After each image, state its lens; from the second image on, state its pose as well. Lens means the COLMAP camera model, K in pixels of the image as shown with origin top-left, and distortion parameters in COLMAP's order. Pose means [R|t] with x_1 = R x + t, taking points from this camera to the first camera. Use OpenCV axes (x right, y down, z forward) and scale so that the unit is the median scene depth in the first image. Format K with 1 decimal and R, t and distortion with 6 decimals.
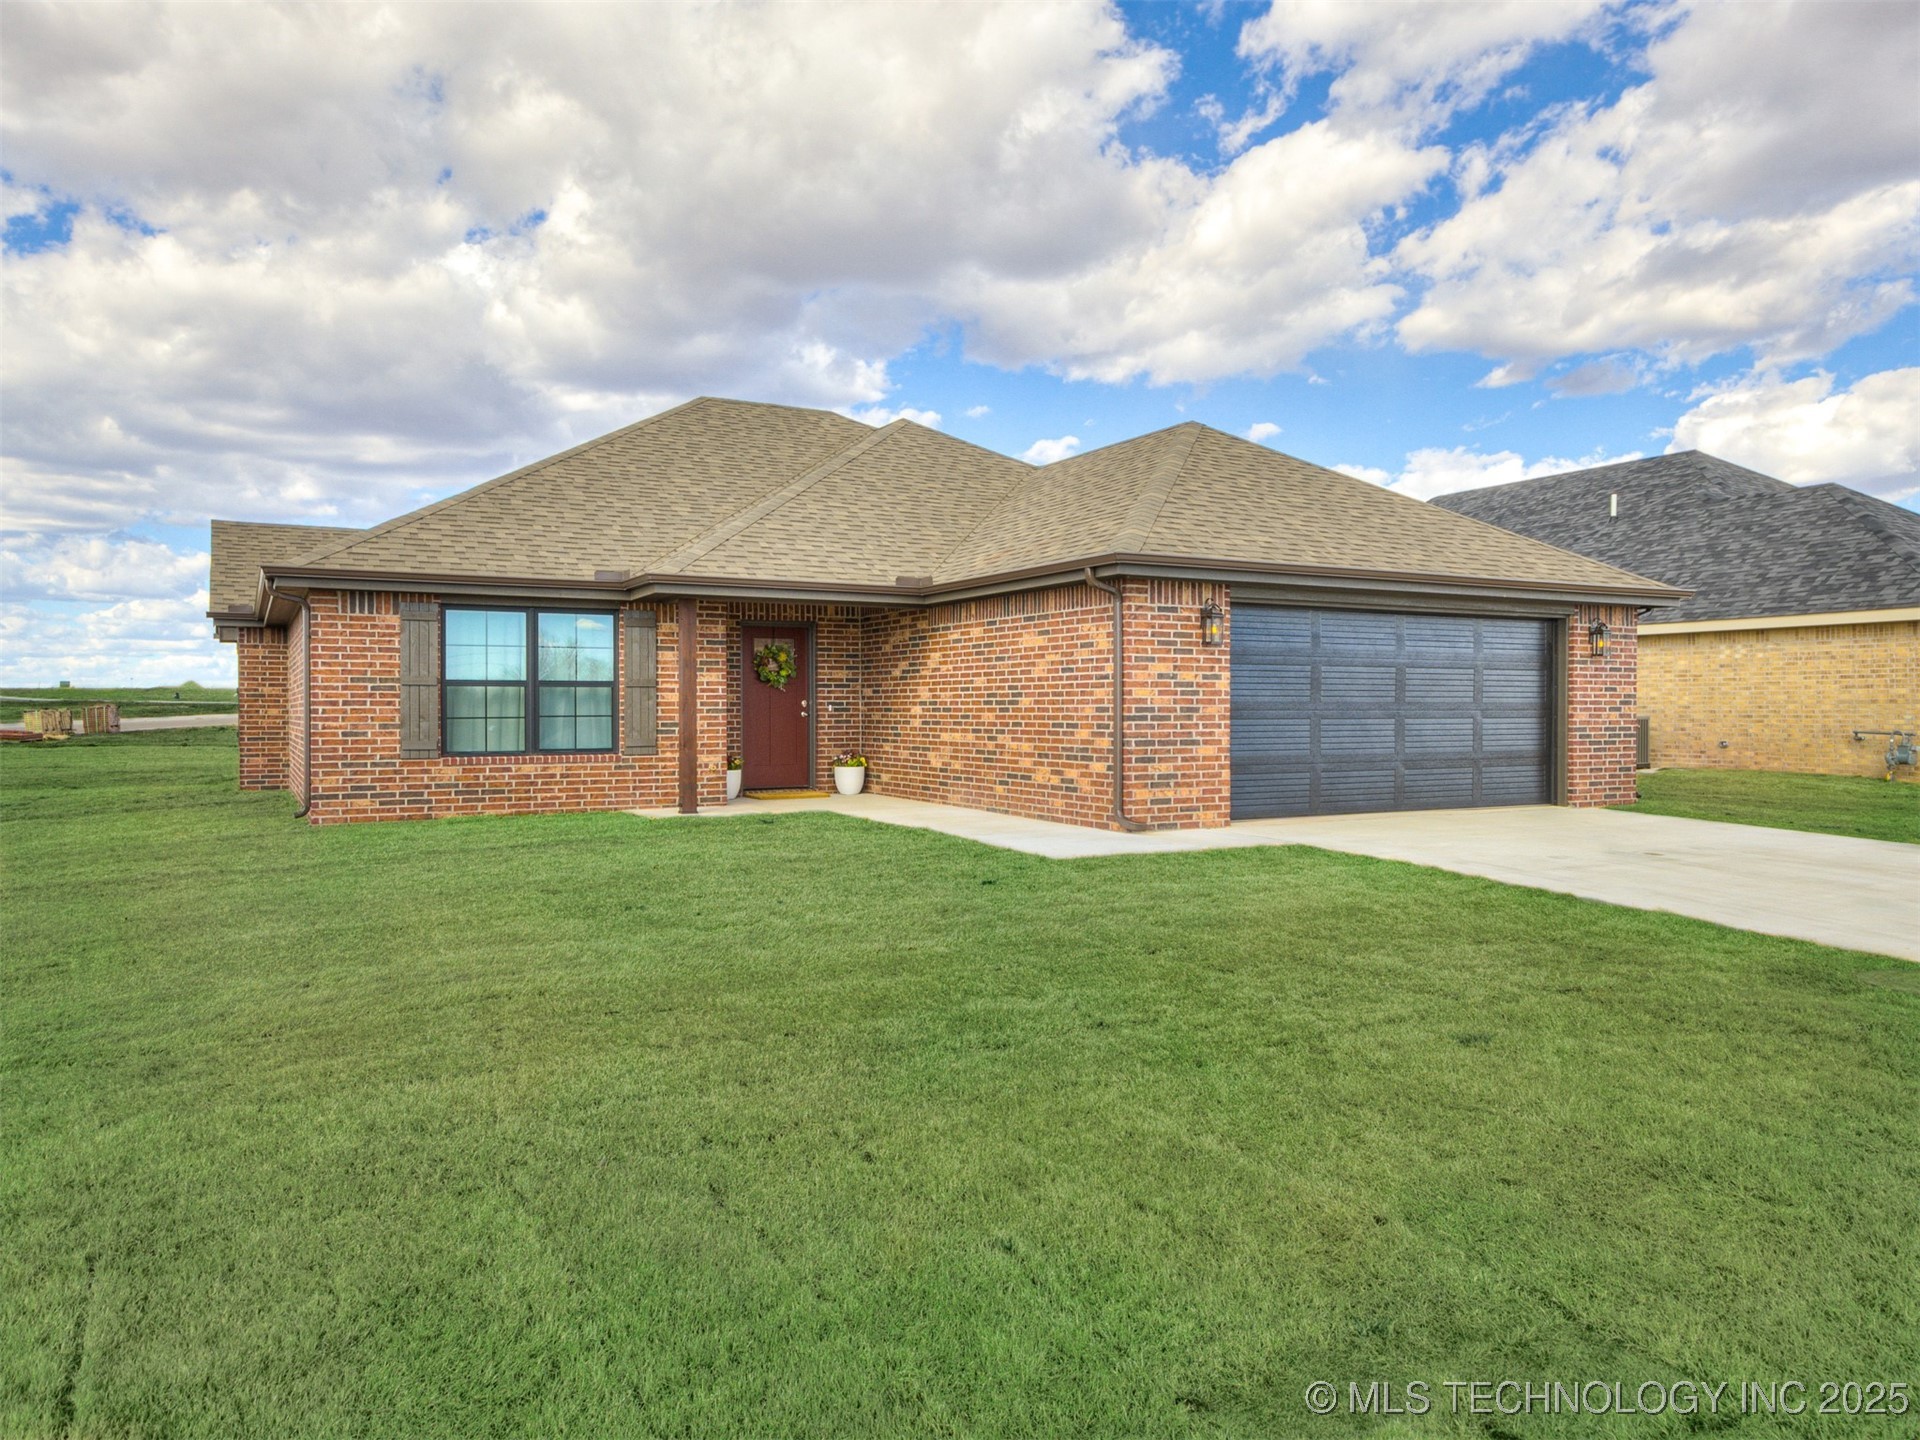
lens RADIAL K [[1145.0, 0, 960.0], [0, 1145.0, 720.0], [0, 0, 1]] dist [0.000448, 0.000046]
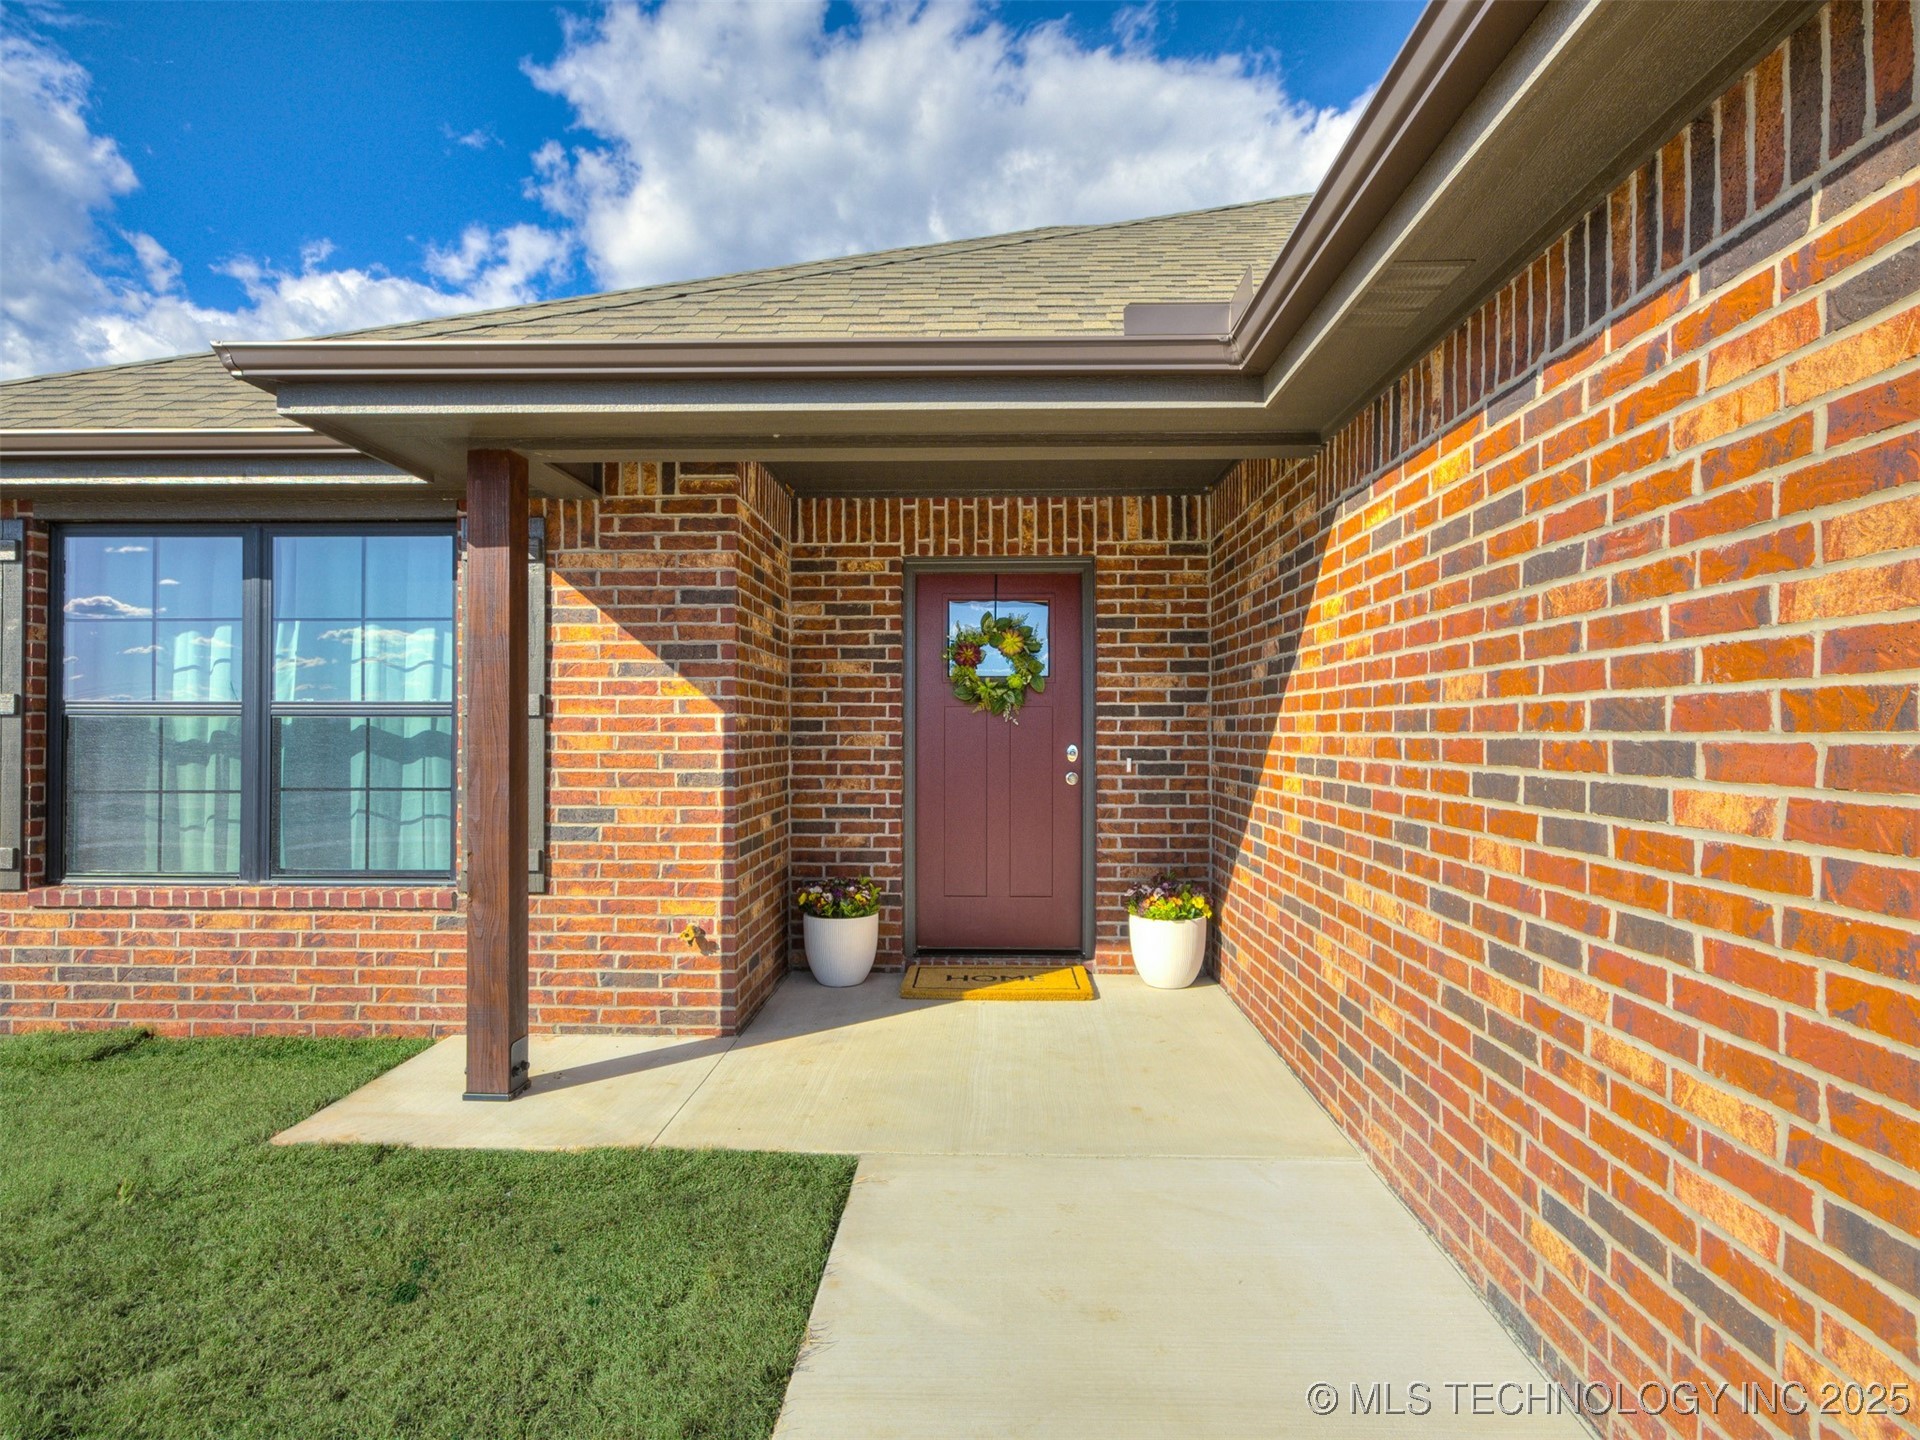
lens RADIAL K [[1098.6, 0, 960.0], [0, 1098.6, 720.0], [0, 0, 1]] dist [0.002047, 0.001050]
pose [[0.862903, -0.001626, -0.505367, 0.042449], [-0.009488, 0.999766, -0.019418, -0.023002], [0.505281, 0.021551, 0.862686, 0.791821]]
